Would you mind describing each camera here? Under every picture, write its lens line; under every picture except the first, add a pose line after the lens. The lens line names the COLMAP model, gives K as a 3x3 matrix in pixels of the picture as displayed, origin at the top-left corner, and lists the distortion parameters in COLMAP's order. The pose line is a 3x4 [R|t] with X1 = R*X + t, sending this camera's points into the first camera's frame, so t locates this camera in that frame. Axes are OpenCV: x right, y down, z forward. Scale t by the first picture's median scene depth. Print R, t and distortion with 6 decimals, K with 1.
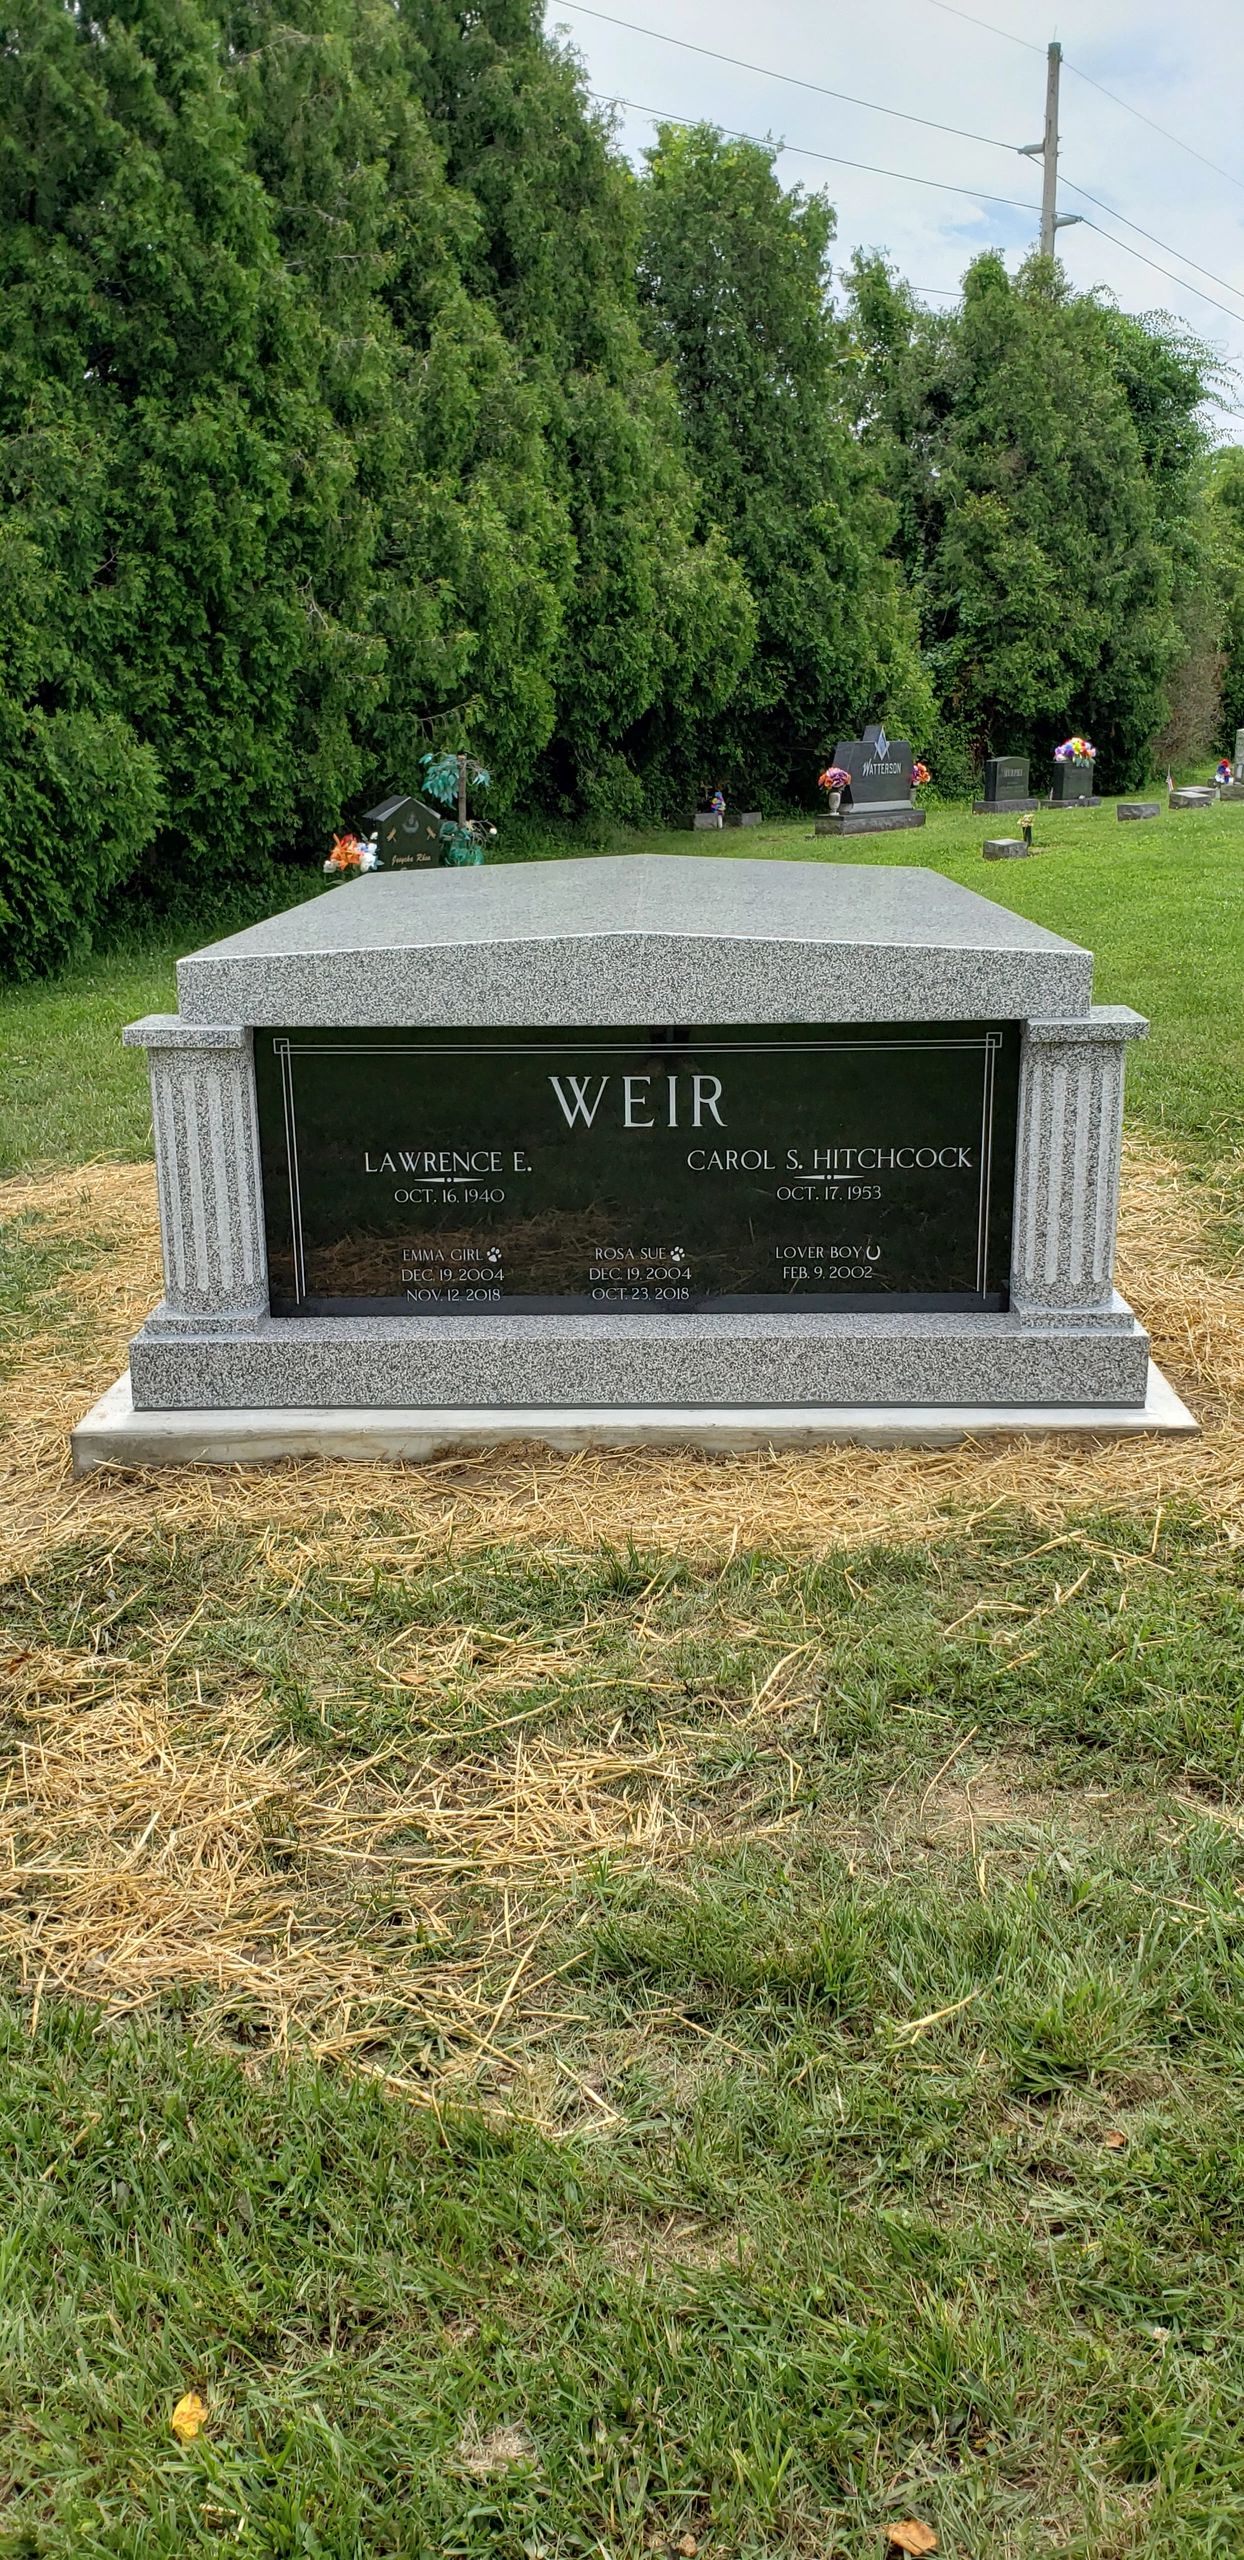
lens RADIAL K [[1878.4, 0, 622.0], [0, 1878.4, 1280.0], [0, 0, 1]] dist [0.267122, -0.000221]
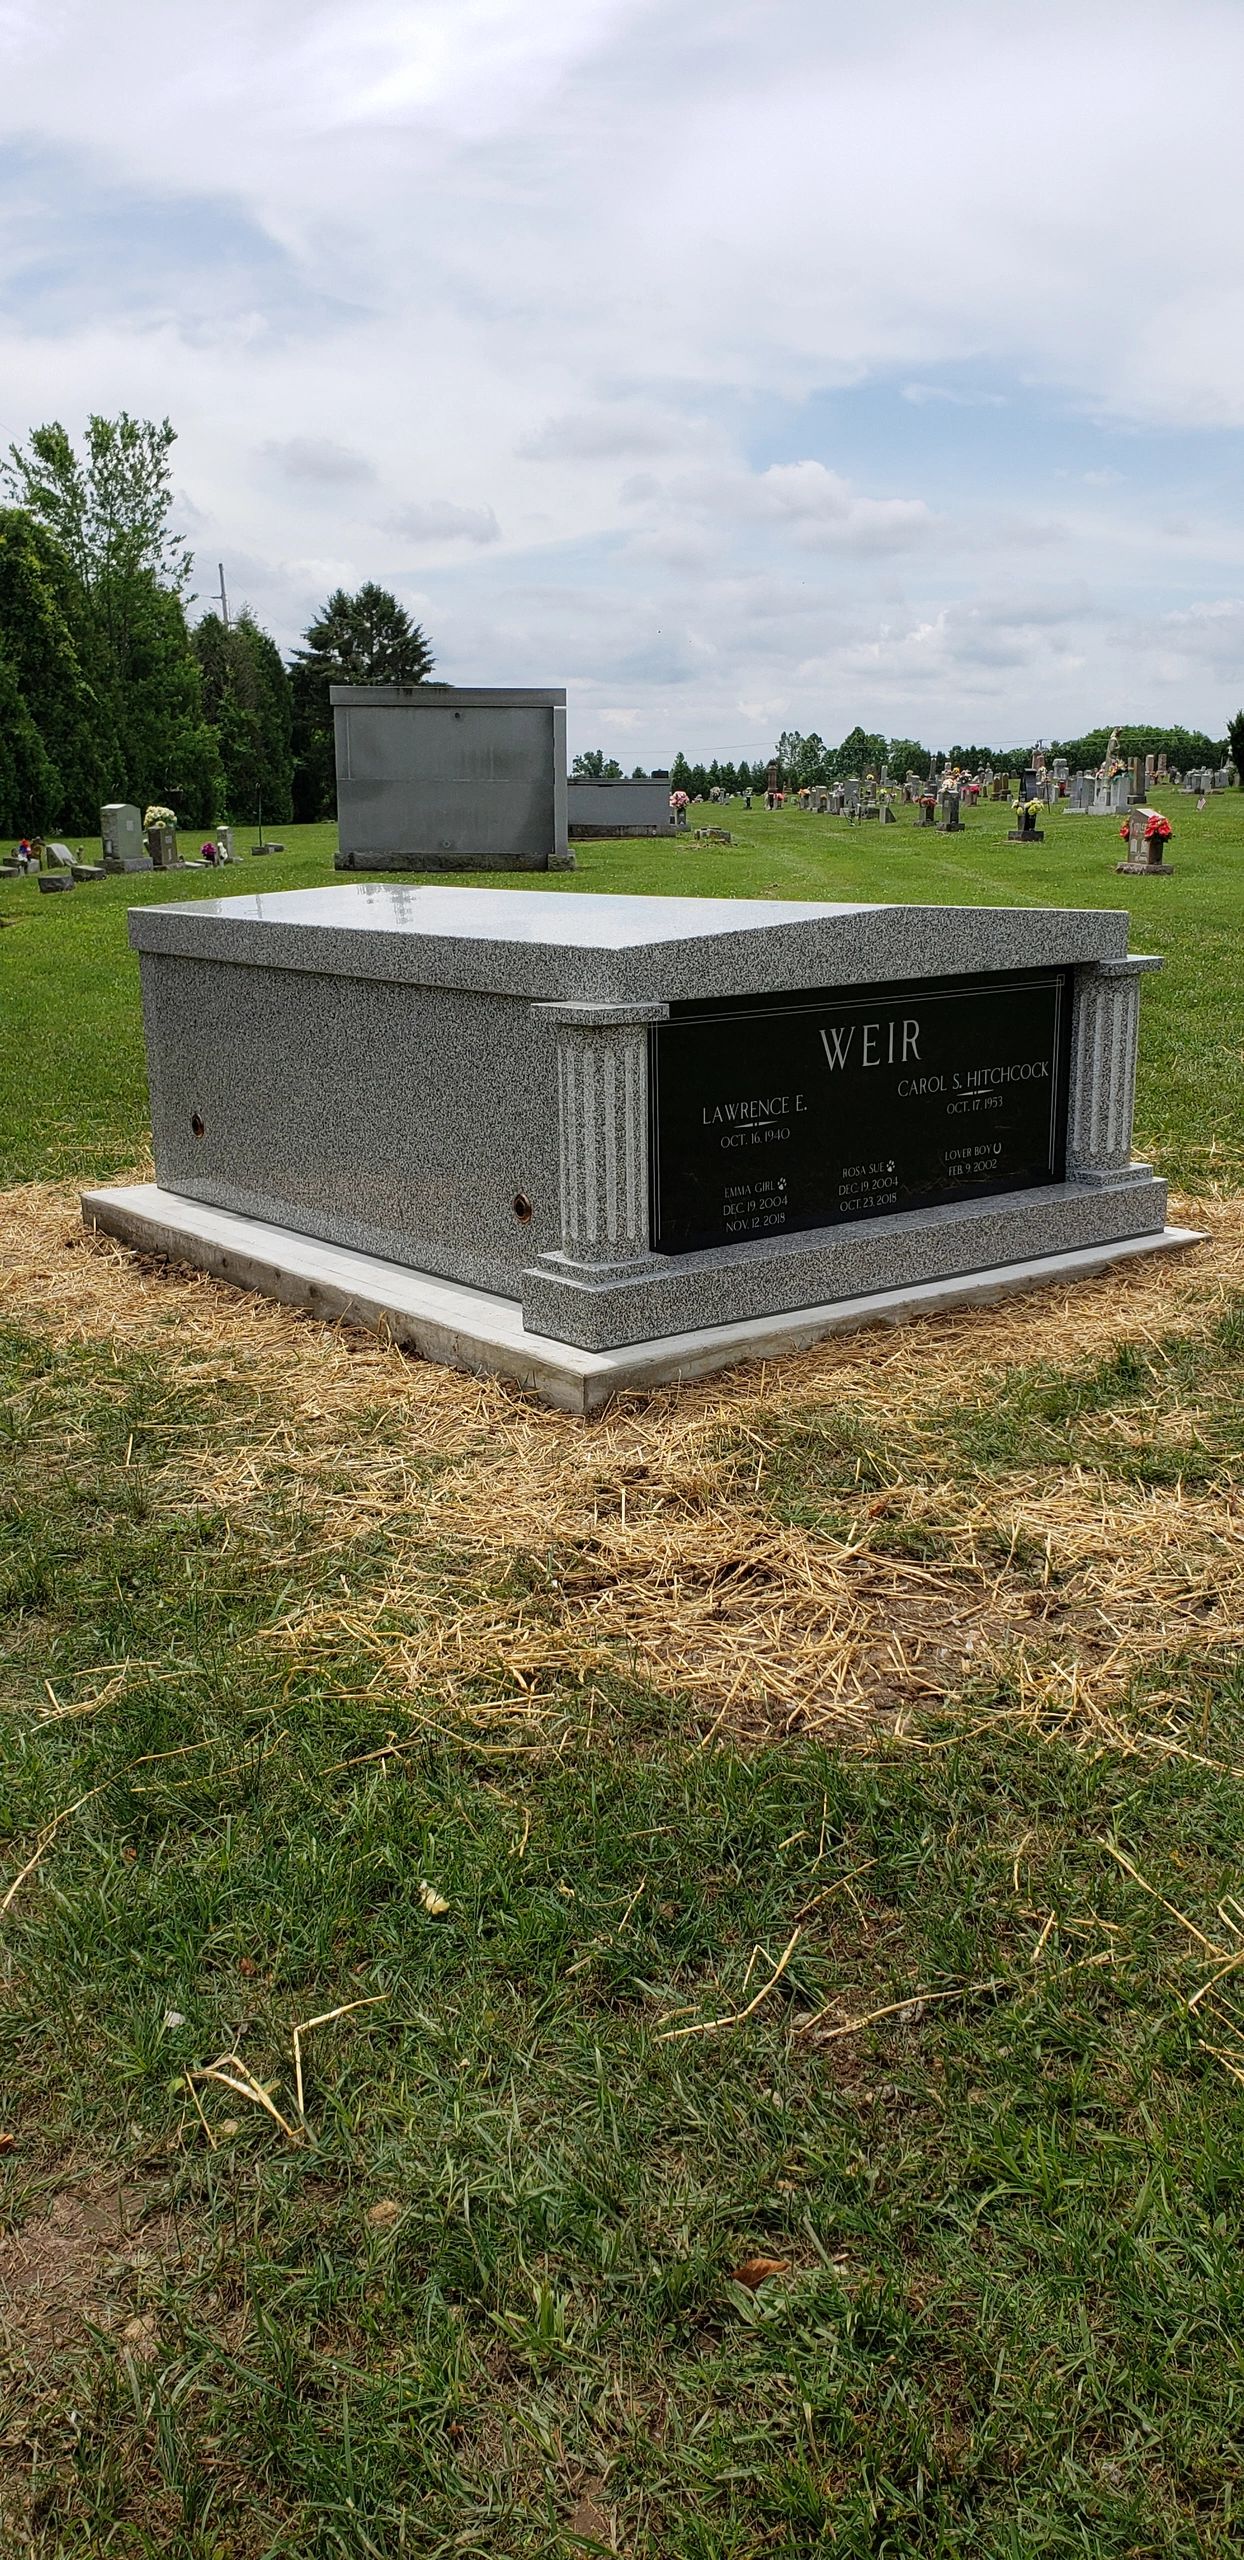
lens RADIAL K [[1878.4, 0, 622.0], [0, 1878.4, 1280.0], [0, 0, 1]] dist [0.267122, -0.000221]
pose [[0.785115, -0.144489, 0.602259, -0.907073], [0.170171, 0.985307, 0.014549, 0.012809], [-0.595513, 0.091064, 0.798168, 0.105959]]
